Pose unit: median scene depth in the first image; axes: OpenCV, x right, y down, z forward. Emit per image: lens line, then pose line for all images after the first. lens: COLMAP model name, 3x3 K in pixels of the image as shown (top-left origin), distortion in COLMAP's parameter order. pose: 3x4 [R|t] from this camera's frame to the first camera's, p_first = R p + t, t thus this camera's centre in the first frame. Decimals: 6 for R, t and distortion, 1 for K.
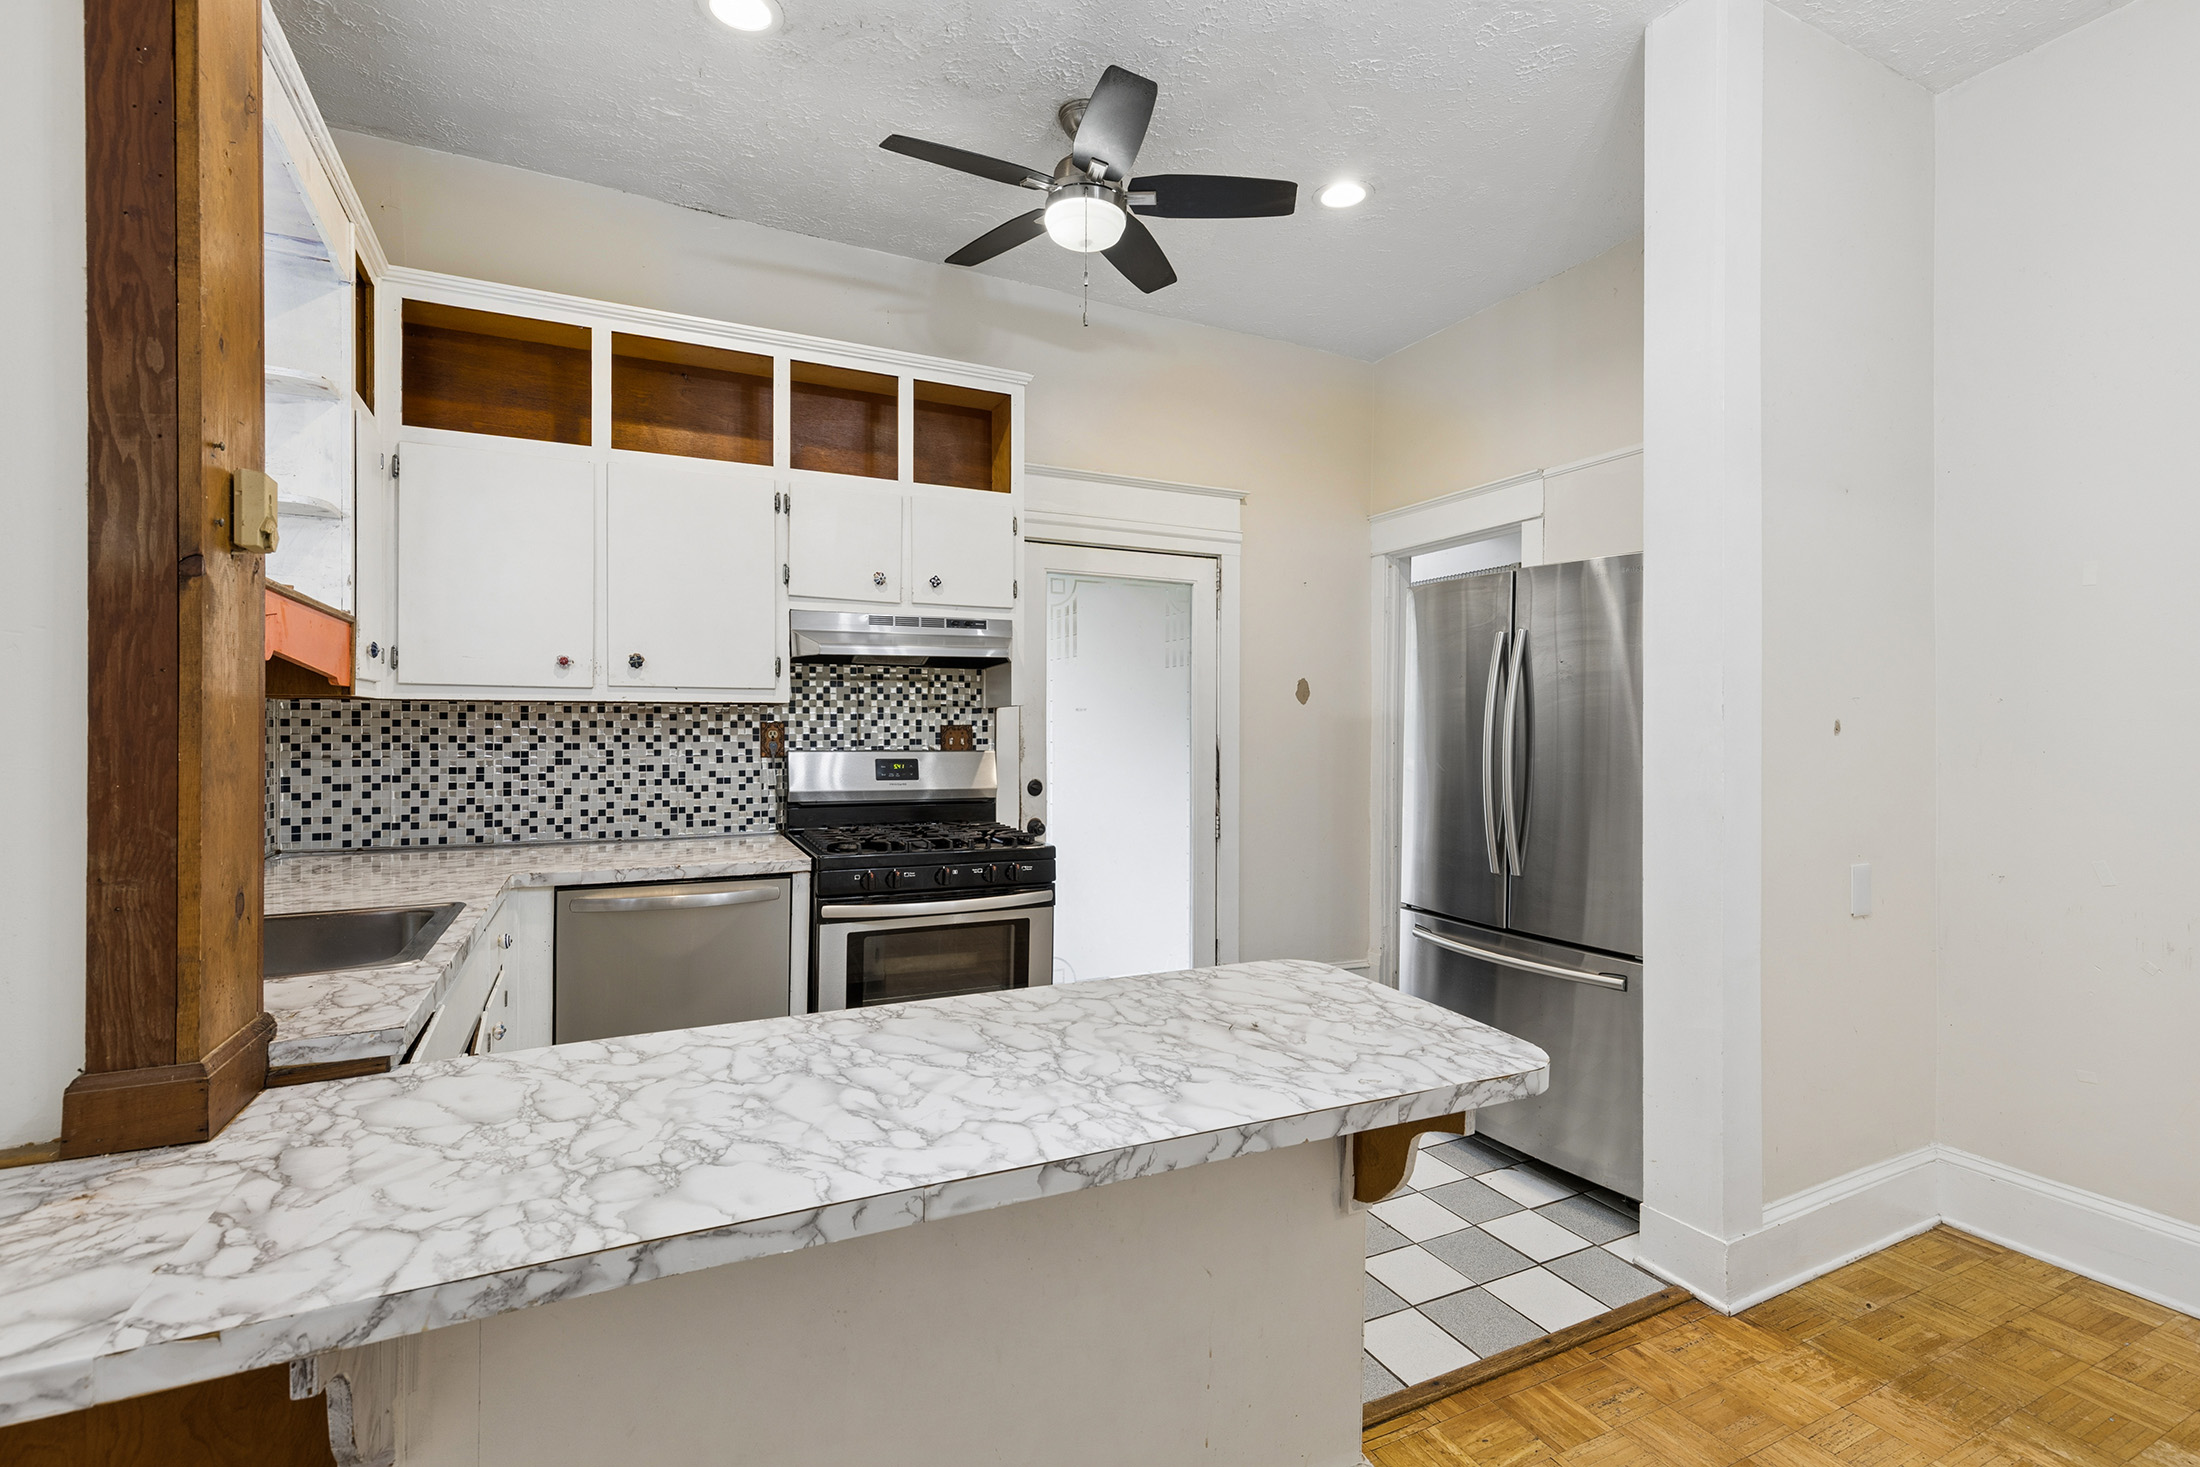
lens RADIAL K [[1000.9, 0, 1099.0], [0, 1000.9, 732.5], [0, 0, 1]] dist [0.005694, 0.001126]
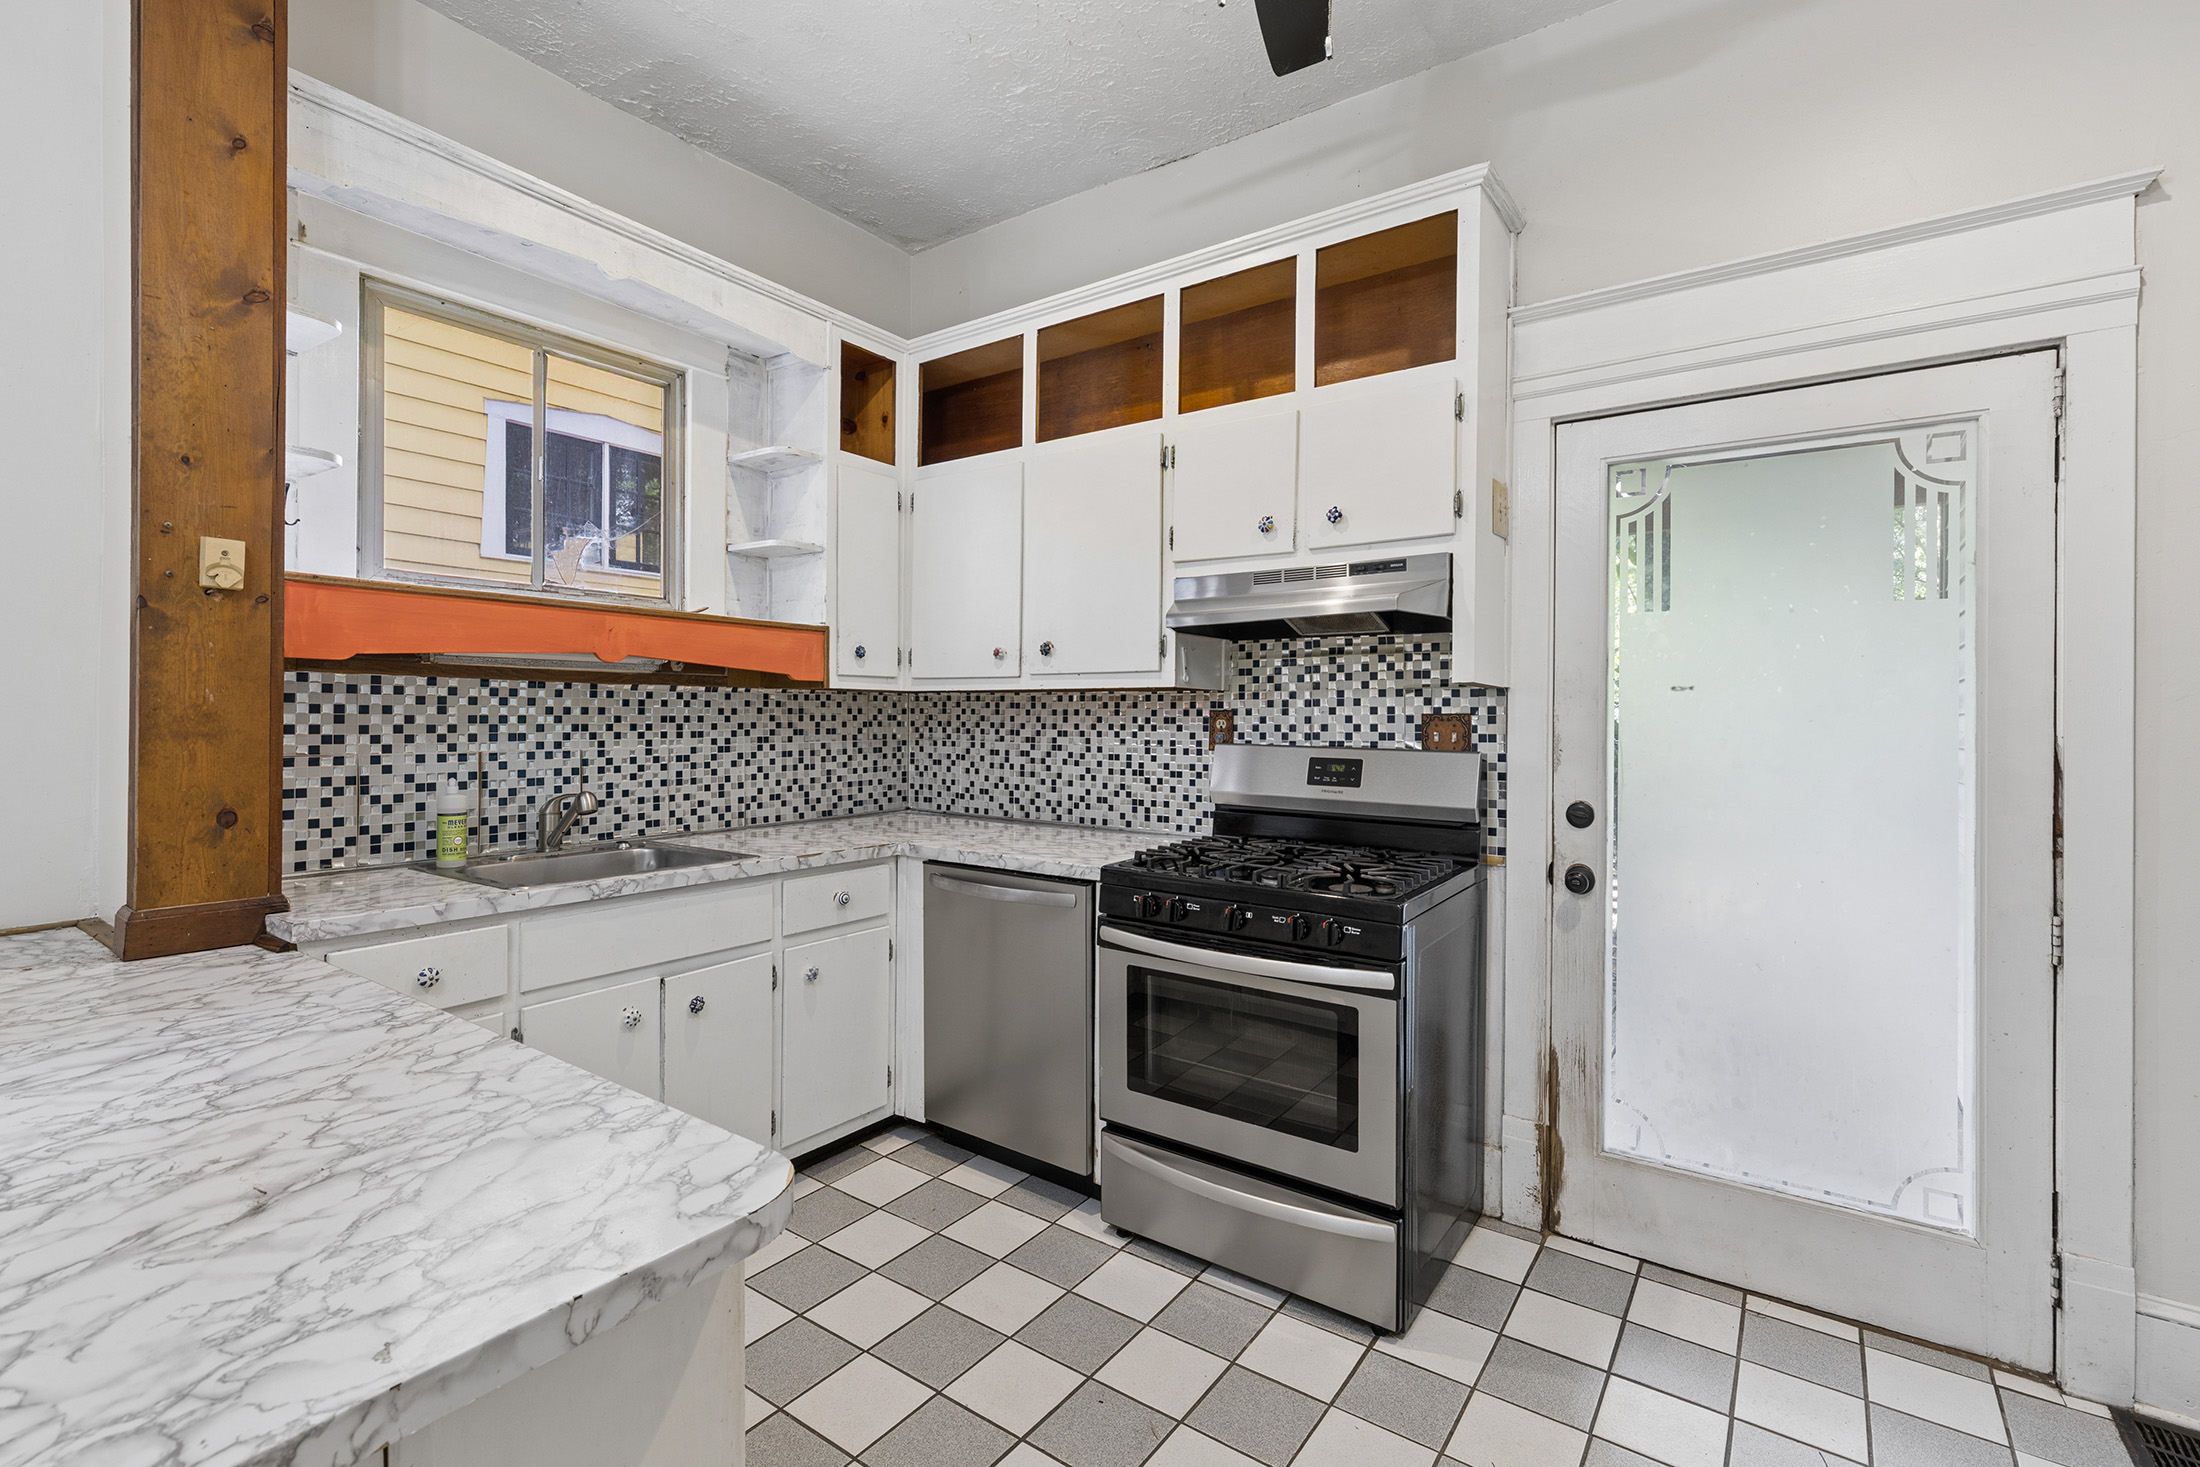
lens RADIAL K [[1000.9, 0, 1086.5], [0, 1000.9, 716.6], [0, 0, 1]] dist [0.005694, 0.001126]
pose [[0.469912, 0.000872, -0.882713, 0.398874], [-0.012139, 0.999911, -0.005474, 0.001583], [0.882630, 0.013288, 0.469881, 0.506667]]
